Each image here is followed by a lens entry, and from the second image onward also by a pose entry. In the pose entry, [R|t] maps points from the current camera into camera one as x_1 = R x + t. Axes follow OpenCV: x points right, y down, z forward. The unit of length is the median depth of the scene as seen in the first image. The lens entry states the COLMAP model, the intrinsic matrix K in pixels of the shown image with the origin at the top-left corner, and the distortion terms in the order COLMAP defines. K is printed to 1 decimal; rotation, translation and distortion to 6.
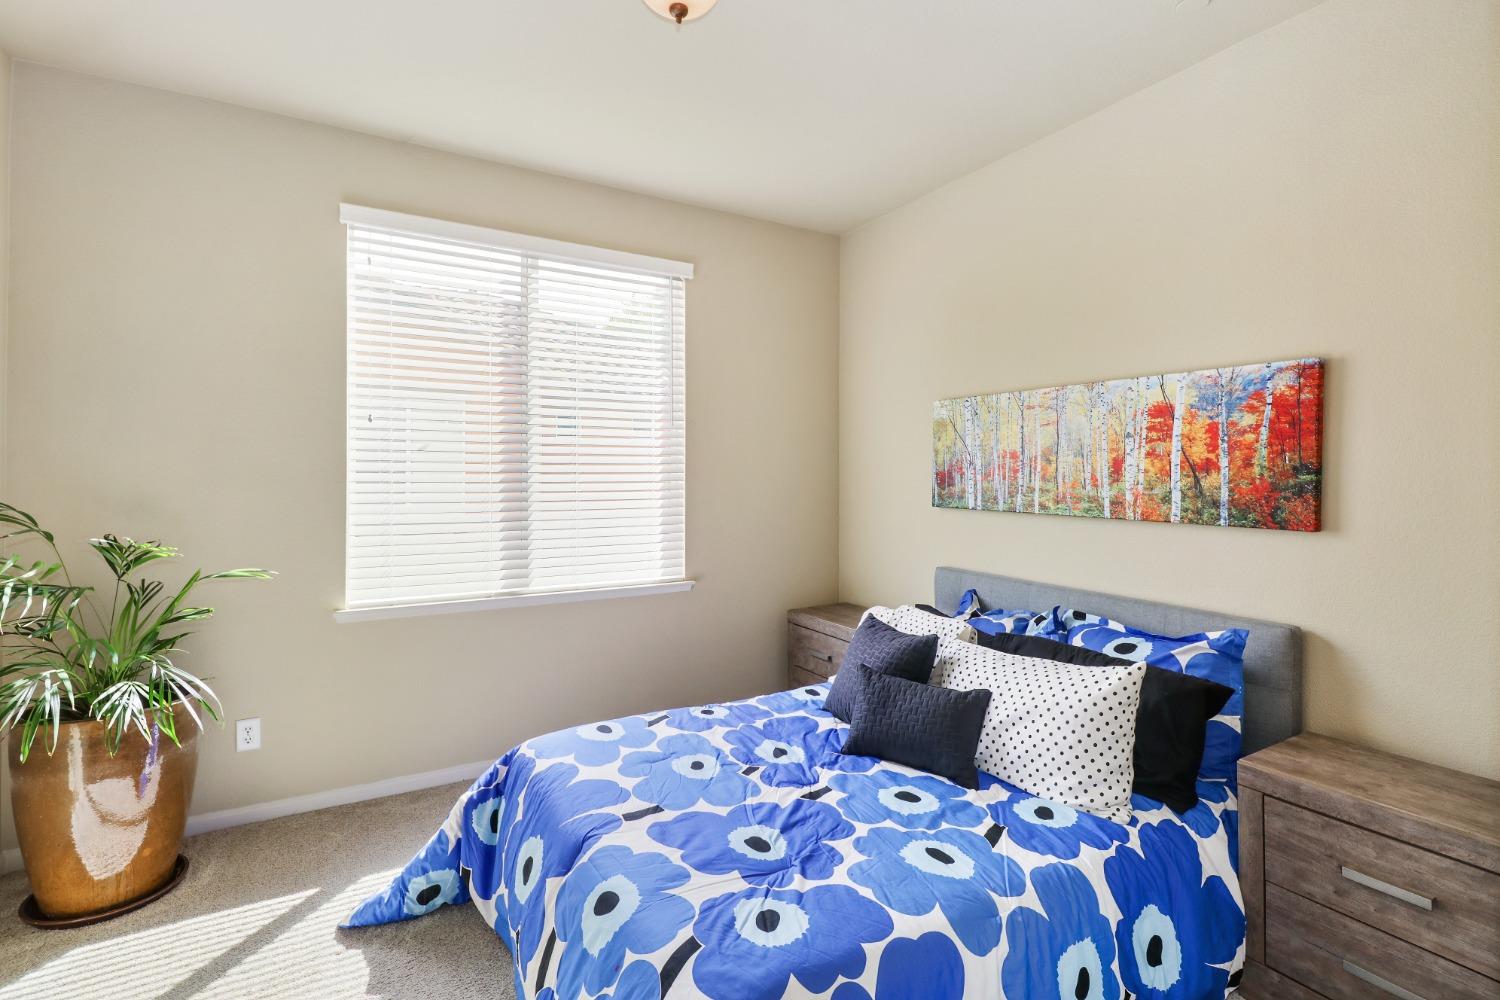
lens RADIAL K [[667.2, 0, 754.6], [0, 667.2, 479.2], [0, 0, 1]] dist [0.018778, -0.013406]
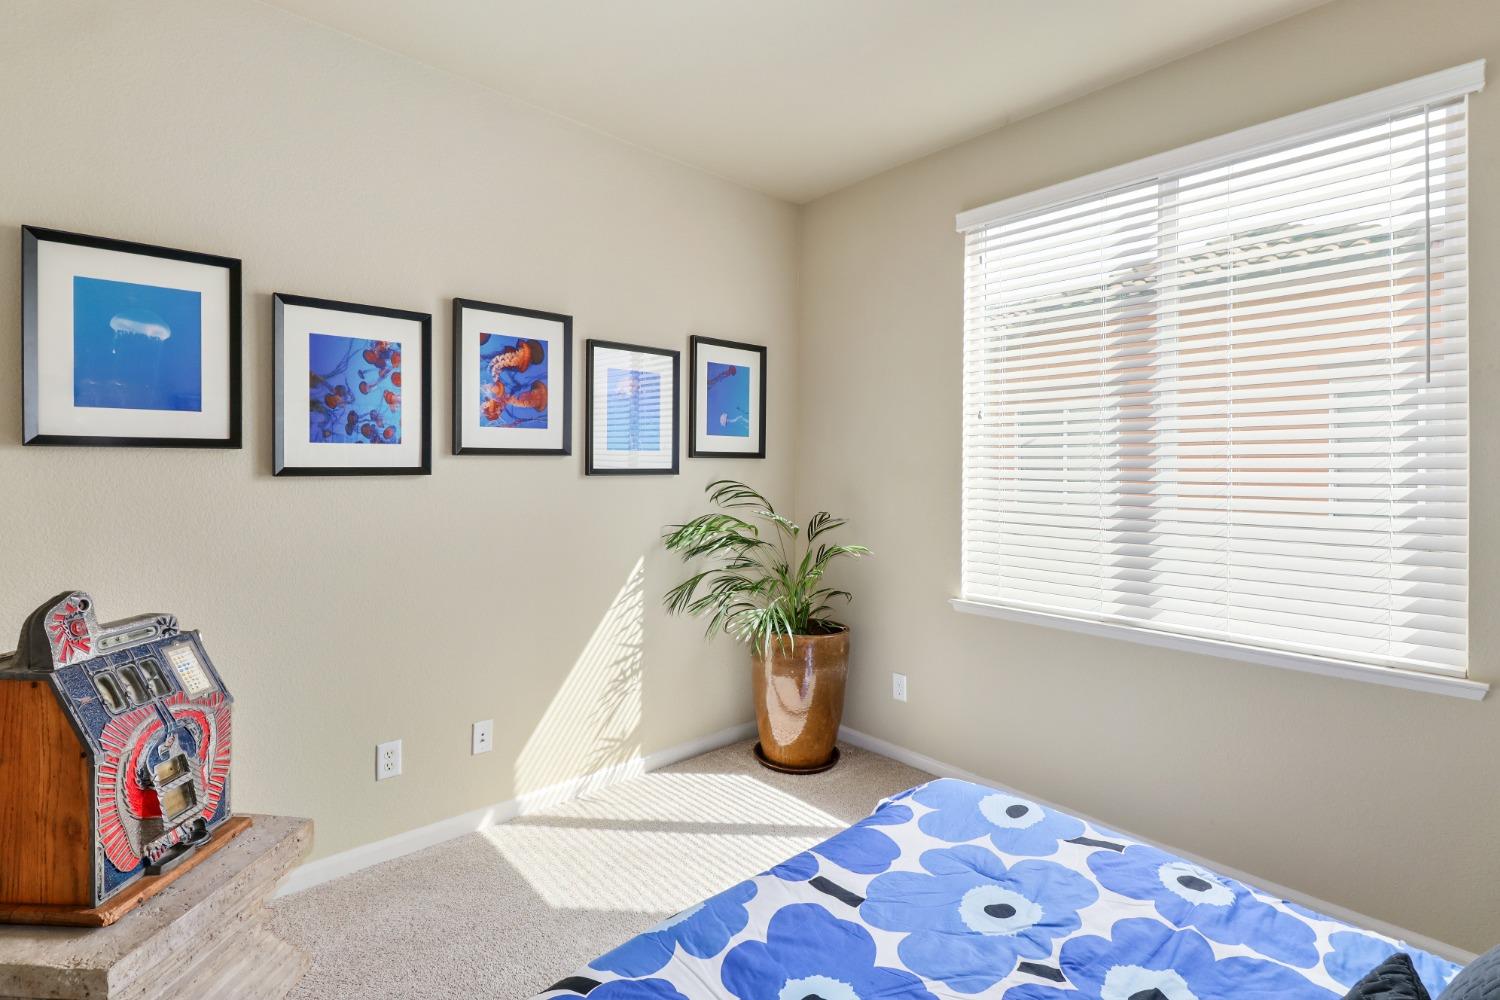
lens RADIAL K [[694.4, 0, 748.6], [0, 694.4, 473.0], [0, 0, 1]] dist [0.024373, -0.014713]
pose [[0.226894, 0.004245, -0.973910, 0.467951], [-0.012773, 0.999917, 0.001383, -0.000154], [0.973836, 0.012126, 0.226930, 0.530850]]
